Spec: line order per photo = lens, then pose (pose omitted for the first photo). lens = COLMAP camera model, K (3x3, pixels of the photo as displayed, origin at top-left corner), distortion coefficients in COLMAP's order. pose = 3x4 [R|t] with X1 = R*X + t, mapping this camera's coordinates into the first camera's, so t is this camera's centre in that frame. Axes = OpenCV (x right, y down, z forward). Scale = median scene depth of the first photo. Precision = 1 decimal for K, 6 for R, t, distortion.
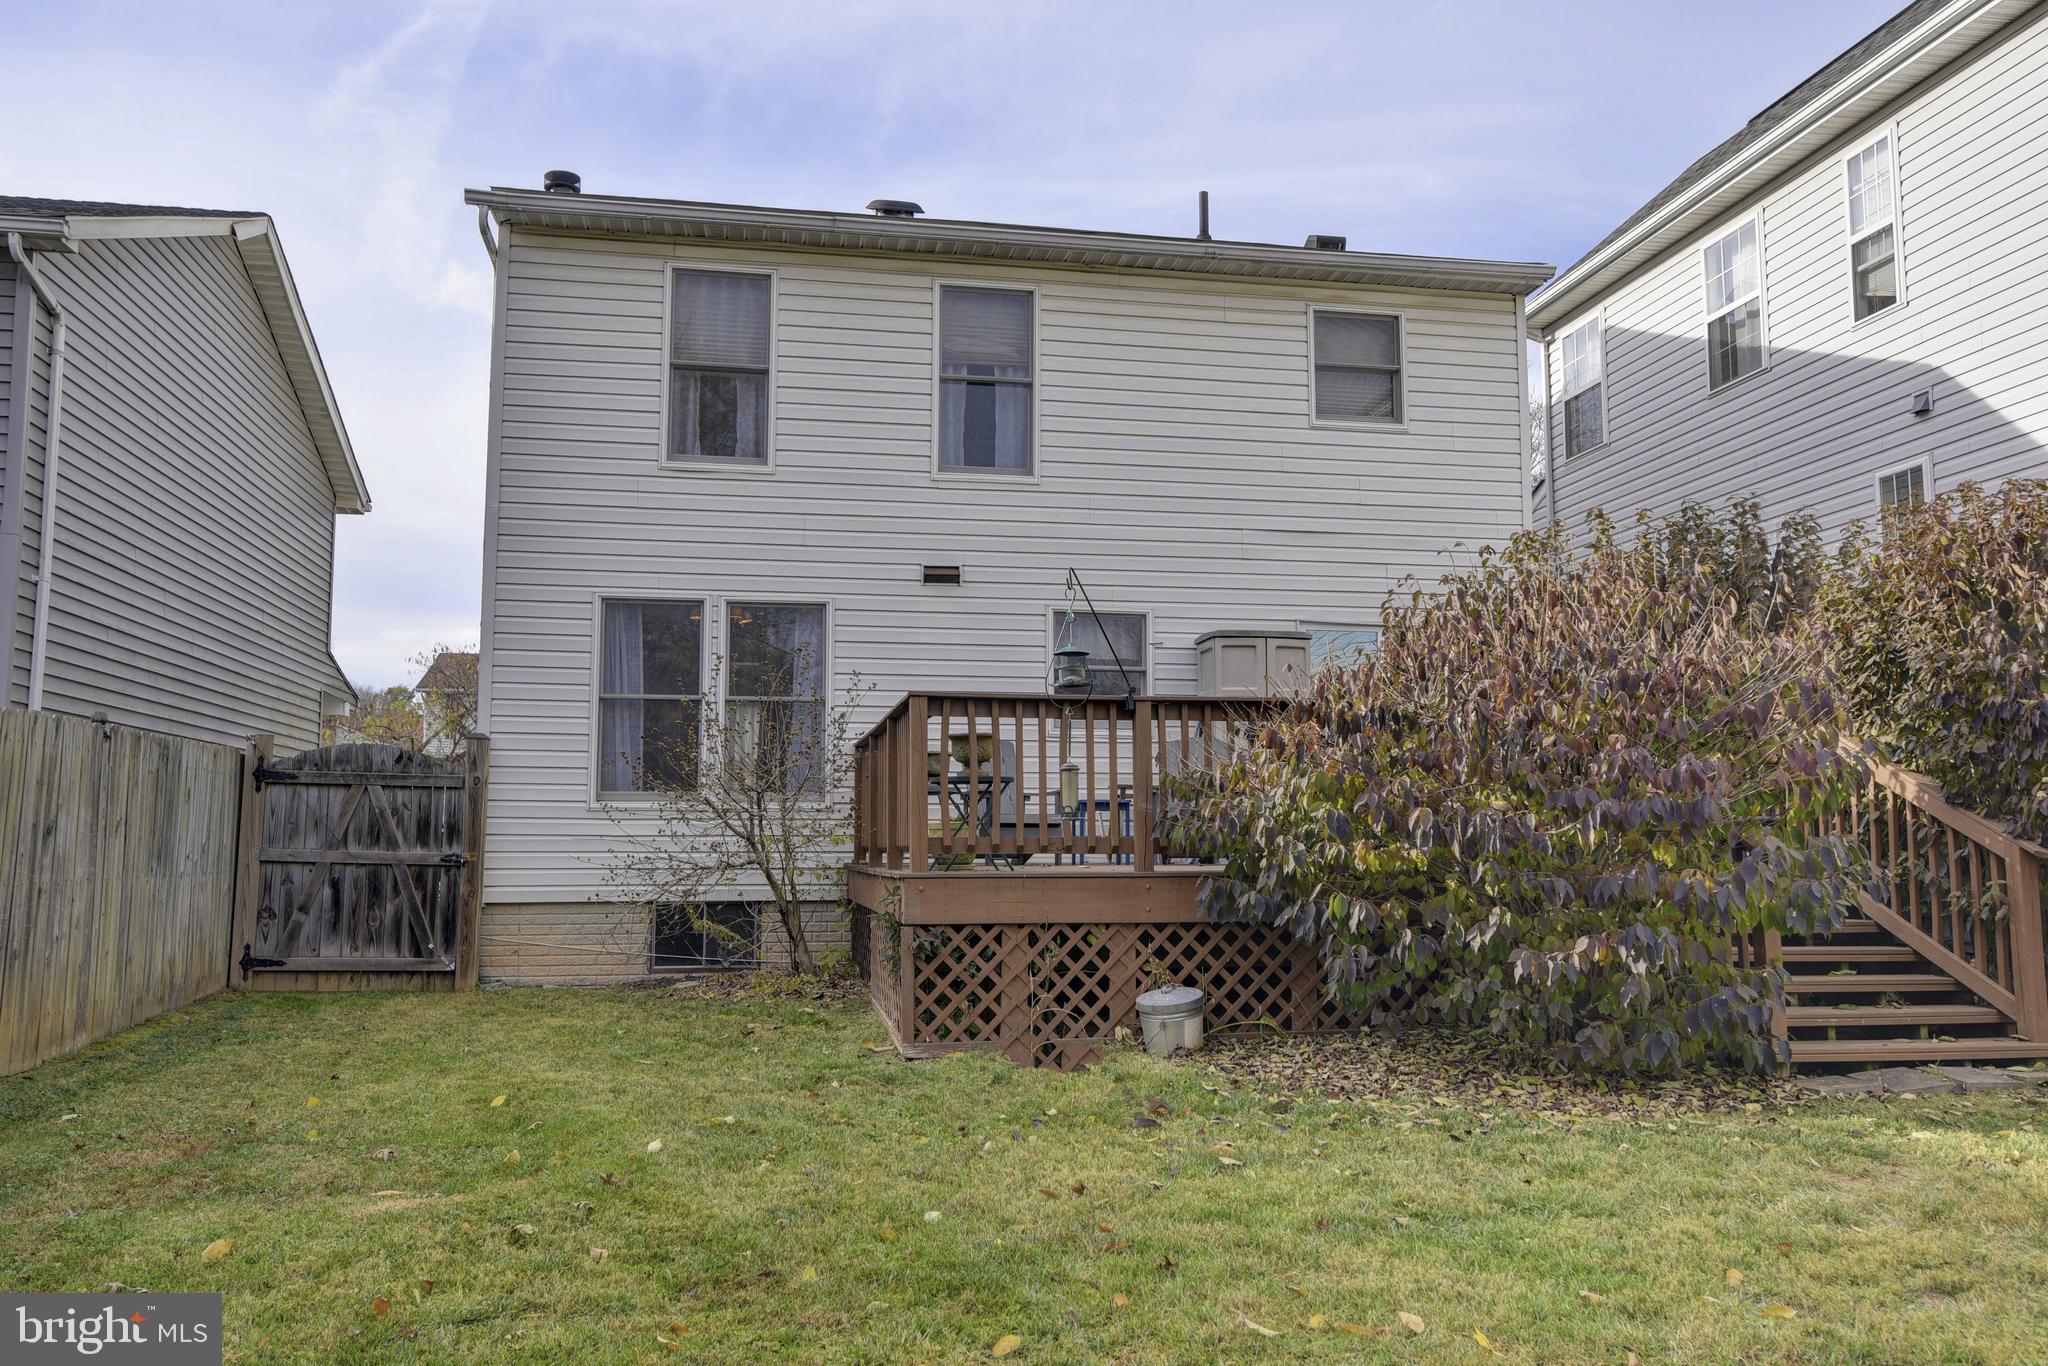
lens RADIAL K [[1538.0, 0, 1030.6], [0, 1538.0, 693.5], [0, 0, 1]] dist [-0.001125, 0.006671]
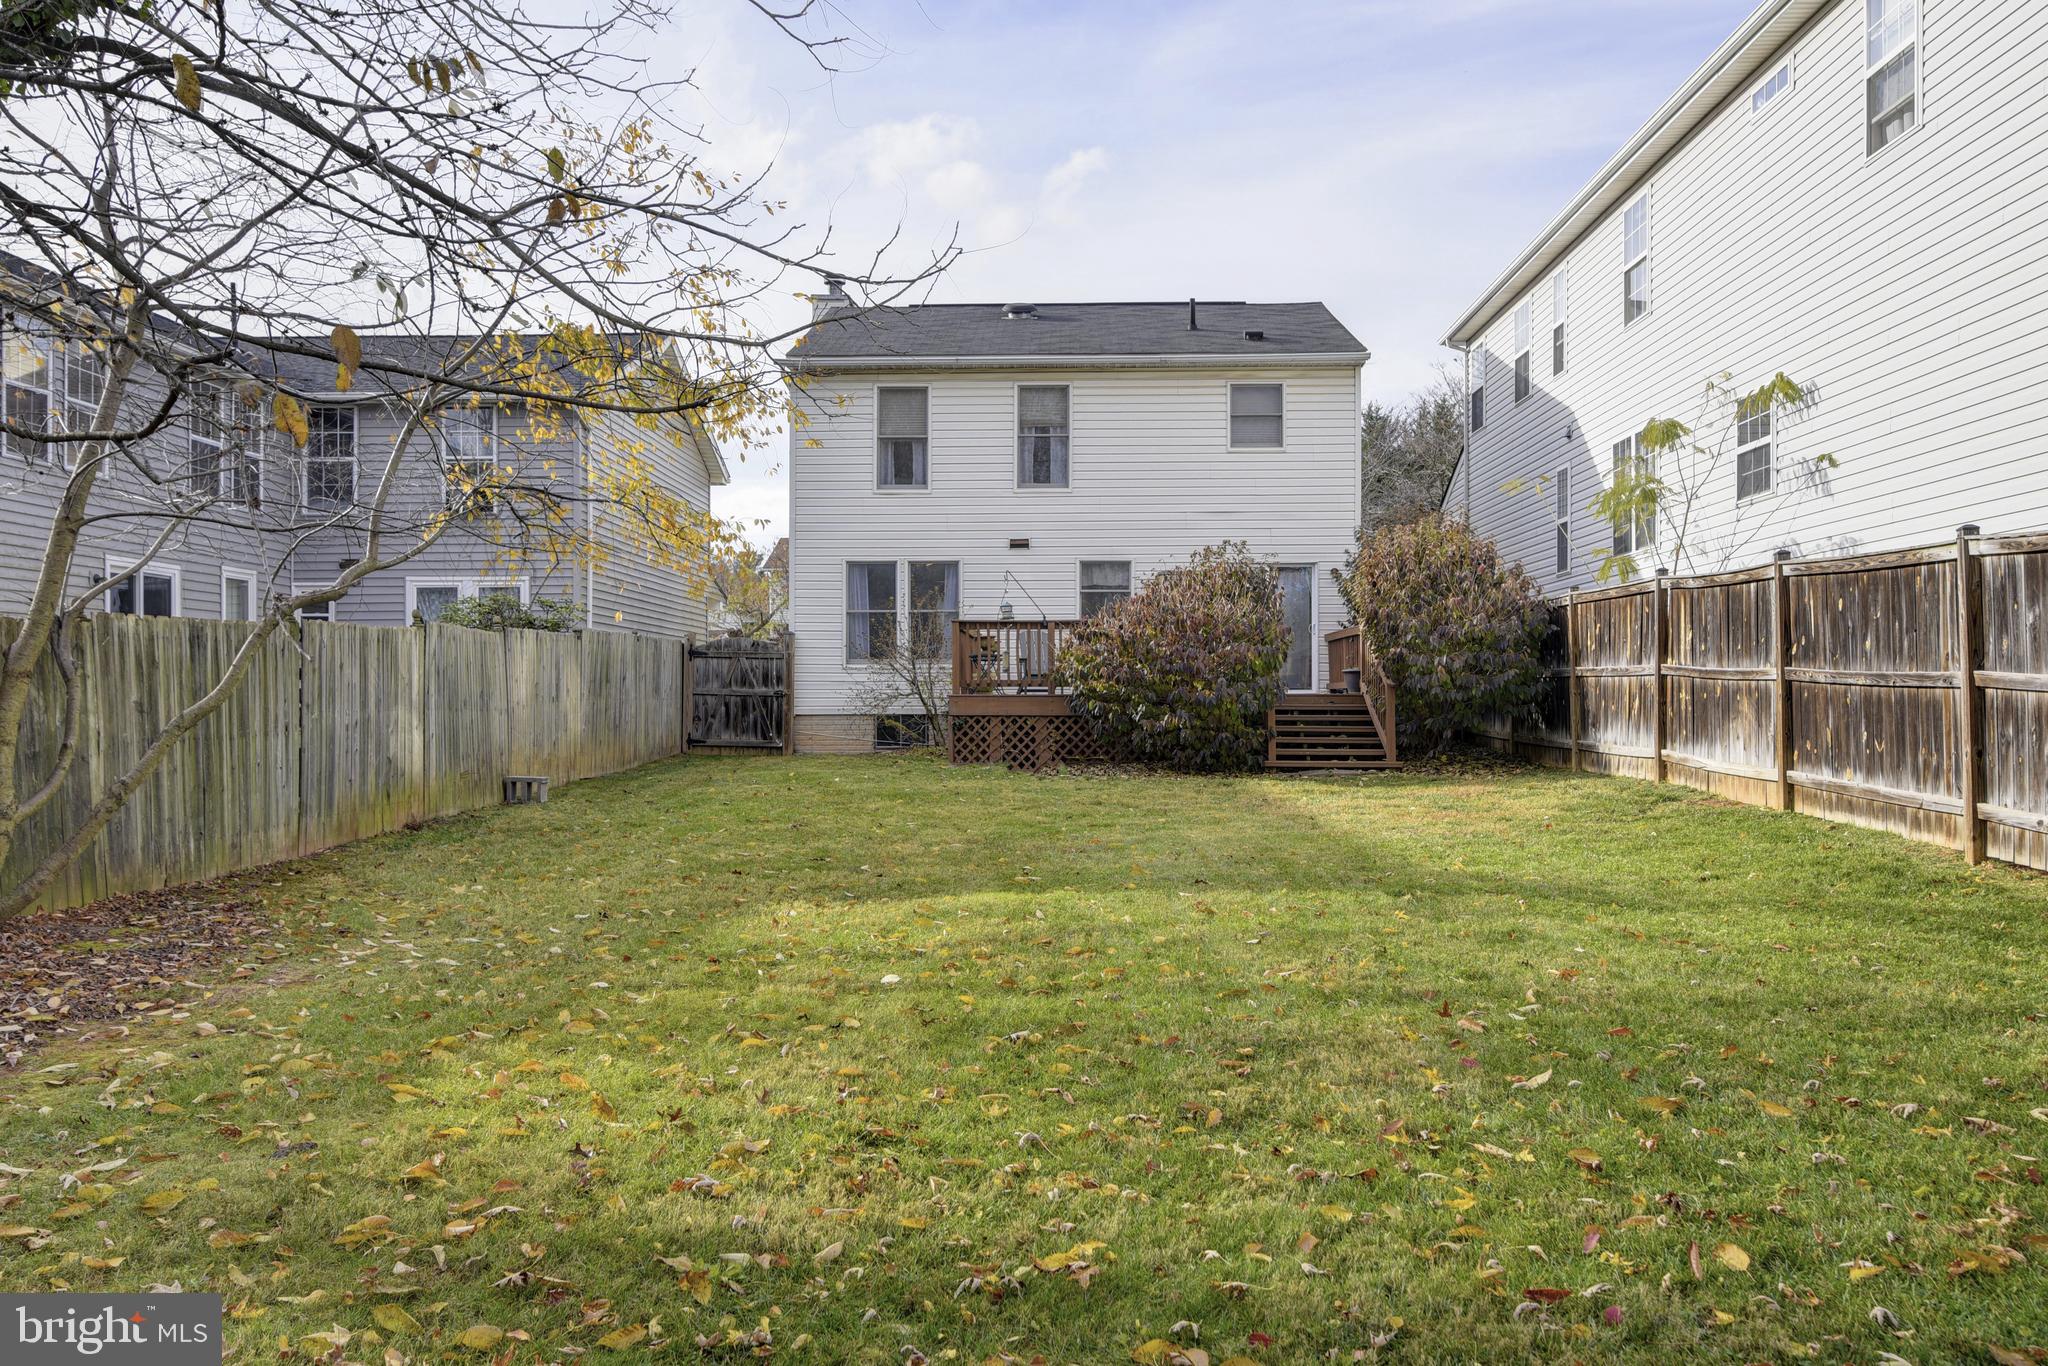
lens RADIAL K [[1538.0, 0, 1016.4], [0, 1538.0, 679.4], [0, 0, 1]] dist [-0.001125, 0.006671]
pose [[0.976149, -0.003762, -0.217067, 0.372365], [0.022270, 0.996311, 0.082882, -0.072441], [0.215954, -0.085739, 0.972632, -0.911672]]
